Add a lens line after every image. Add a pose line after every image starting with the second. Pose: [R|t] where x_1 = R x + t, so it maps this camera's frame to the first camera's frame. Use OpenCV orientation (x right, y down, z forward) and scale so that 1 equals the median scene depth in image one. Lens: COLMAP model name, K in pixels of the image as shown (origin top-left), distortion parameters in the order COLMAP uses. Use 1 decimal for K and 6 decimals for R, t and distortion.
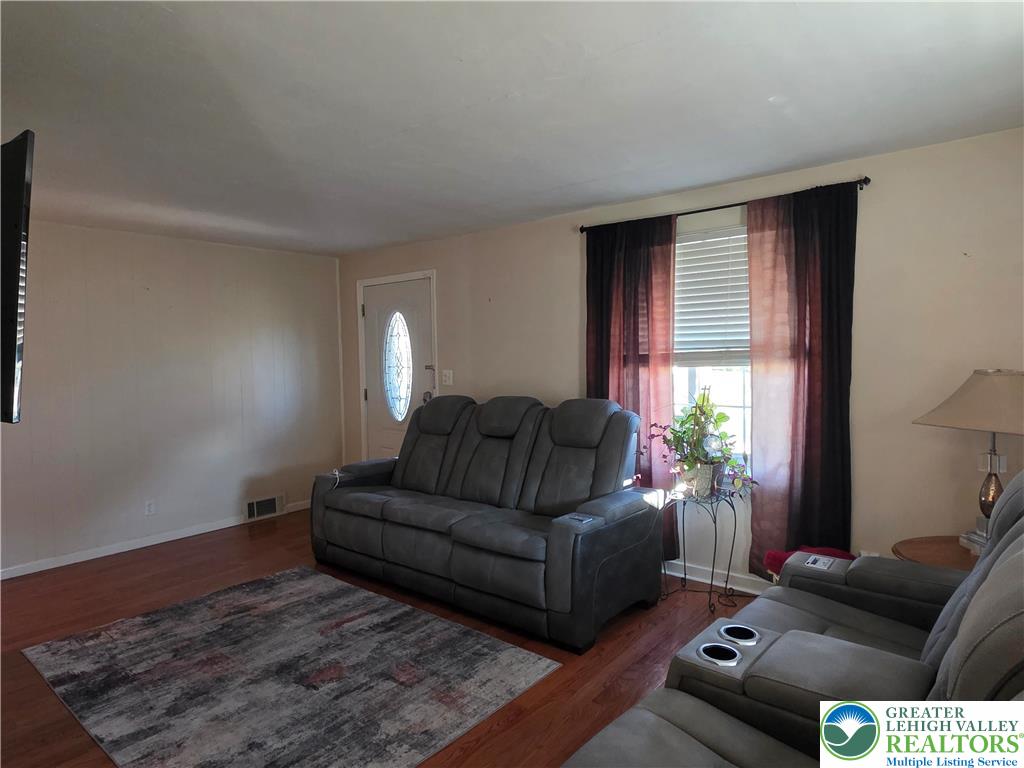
lens RADIAL K [[626.9, 0, 503.4], [0, 626.9, 382.0], [0, 0, 1]] dist [-0.000561, -0.001116]
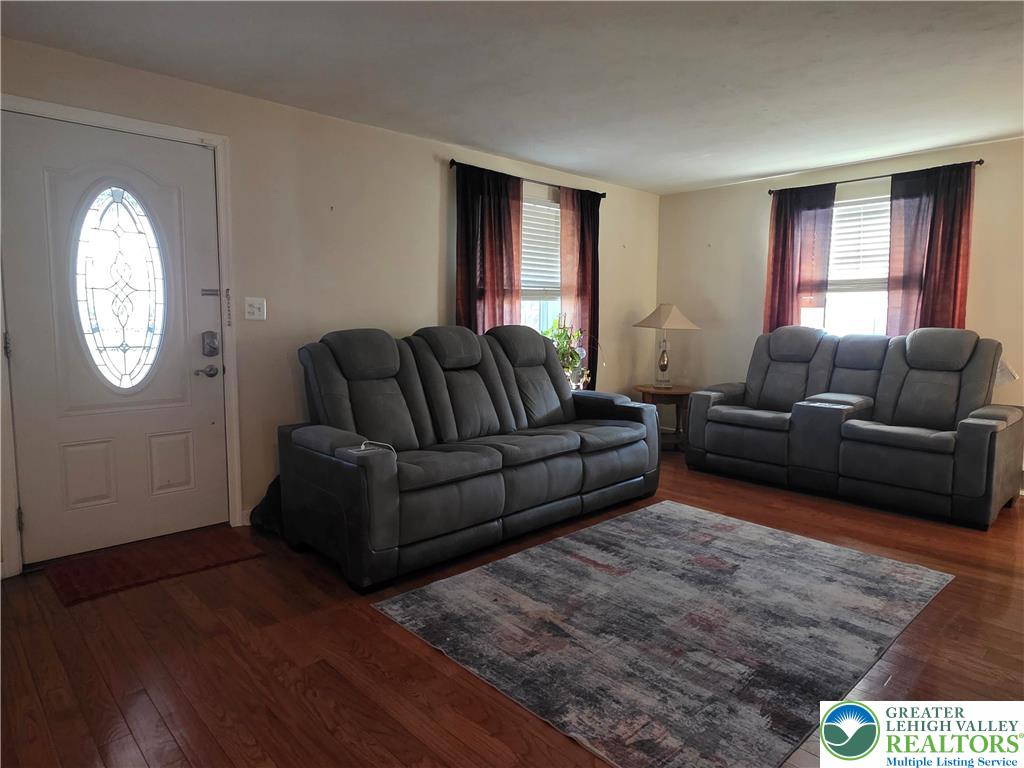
lens RADIAL K [[626.9, 0, 502.9], [0, 626.9, 384.6], [0, 0, 1]] dist [-0.000561, -0.001116]
pose [[0.109231, -0.089287, 0.989998, -1.179733], [0.038244, 0.995598, 0.085572, 0.043148], [-0.993280, 0.028515, 0.112165, 1.056659]]
